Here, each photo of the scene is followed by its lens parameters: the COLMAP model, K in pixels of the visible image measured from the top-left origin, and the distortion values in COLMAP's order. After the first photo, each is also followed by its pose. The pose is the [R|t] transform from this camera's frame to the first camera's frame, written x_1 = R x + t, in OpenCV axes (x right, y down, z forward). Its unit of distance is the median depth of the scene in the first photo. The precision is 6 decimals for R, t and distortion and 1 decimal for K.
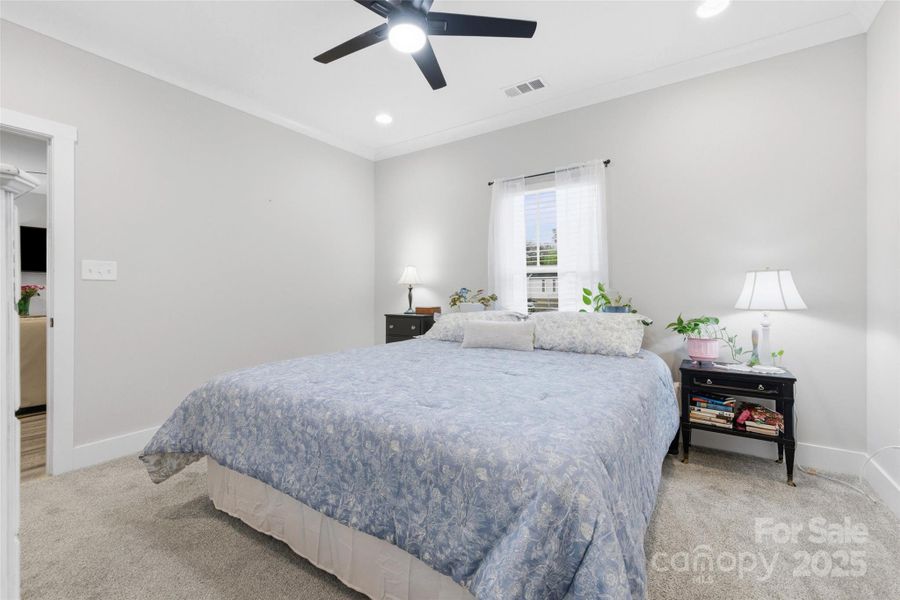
lens RADIAL K [[380.1, 0, 448.3], [0, 380.1, 294.3], [0, 0, 1]] dist [0.000501, -0.000326]
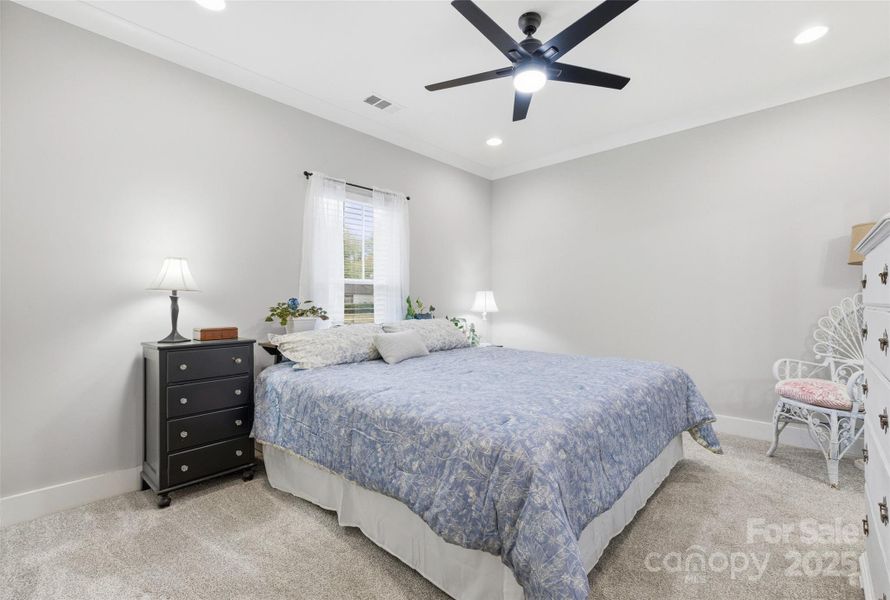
lens RADIAL K [[407.1, 0, 445.0], [0, 407.1, 300.0], [0, 0, 1]] dist [0.000386, 0.000037]
pose [[0.141443, 0.006565, 0.989925, -0.807543], [0.008185, 0.999936, -0.007800, -0.004859], [-0.989913, 0.009206, 0.141380, 0.640031]]
